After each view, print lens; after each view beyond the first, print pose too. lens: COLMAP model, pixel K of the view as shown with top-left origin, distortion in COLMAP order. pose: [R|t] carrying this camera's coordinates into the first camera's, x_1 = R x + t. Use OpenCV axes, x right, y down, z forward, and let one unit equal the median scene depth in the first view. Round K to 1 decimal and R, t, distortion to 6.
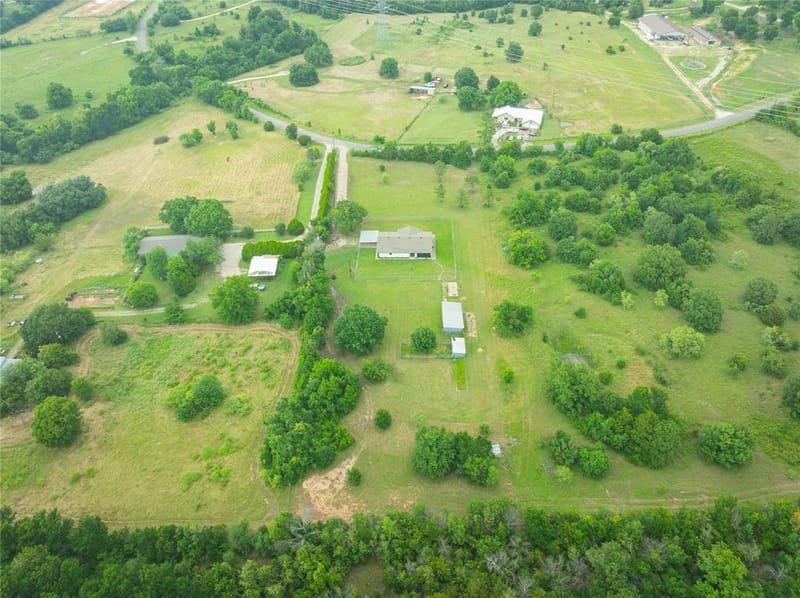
lens RADIAL K [[561.0, 0, 400.0], [0, 561.0, 299.0], [0, 0, 1]] dist [-0.035244, 0.003047]
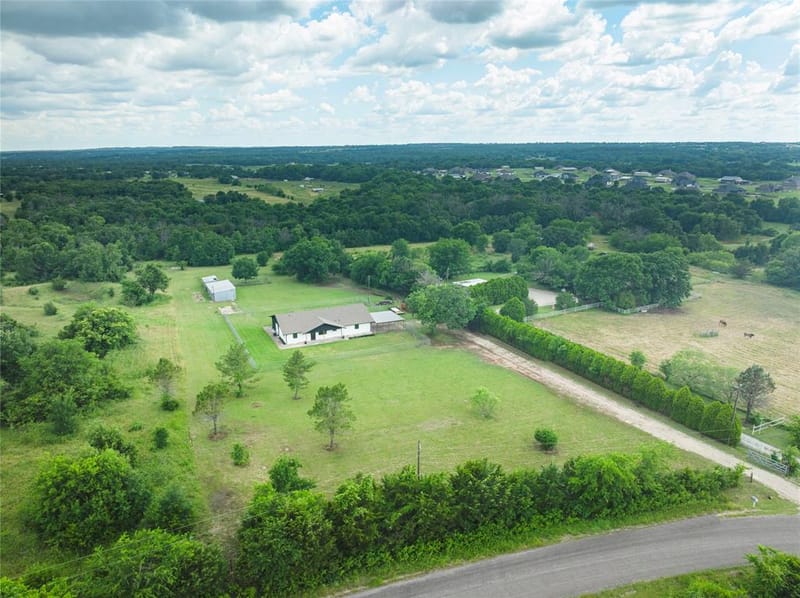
lens RADIAL K [[561.0, 0, 400.0], [0, 561.0, 299.0], [0, 0, 1]] dist [-0.035244, 0.003047]
pose [[-0.895415, 0.138097, -0.423273, 0.201562], [-0.267846, 0.592332, 0.759869, -0.649023], [0.355654, 0.793770, -0.493395, 1.437750]]
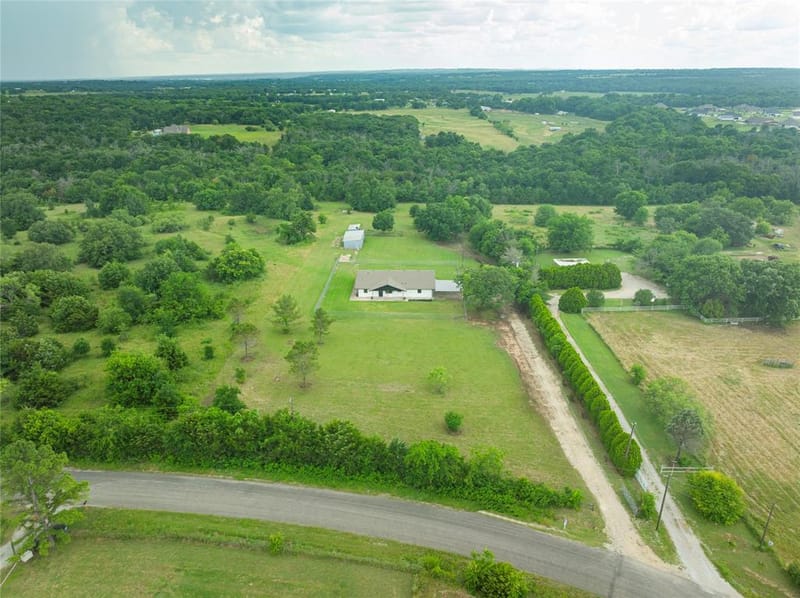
lens RADIAL K [[561.0, 0, 400.0], [0, 561.0, 299.0], [0, 0, 1]] dist [-0.035244, 0.003047]
pose [[-0.999580, 0.018326, 0.022428, -0.013328], [0.028409, 0.469695, 0.882372, -0.782887], [0.005636, 0.882639, -0.470018, 1.487973]]
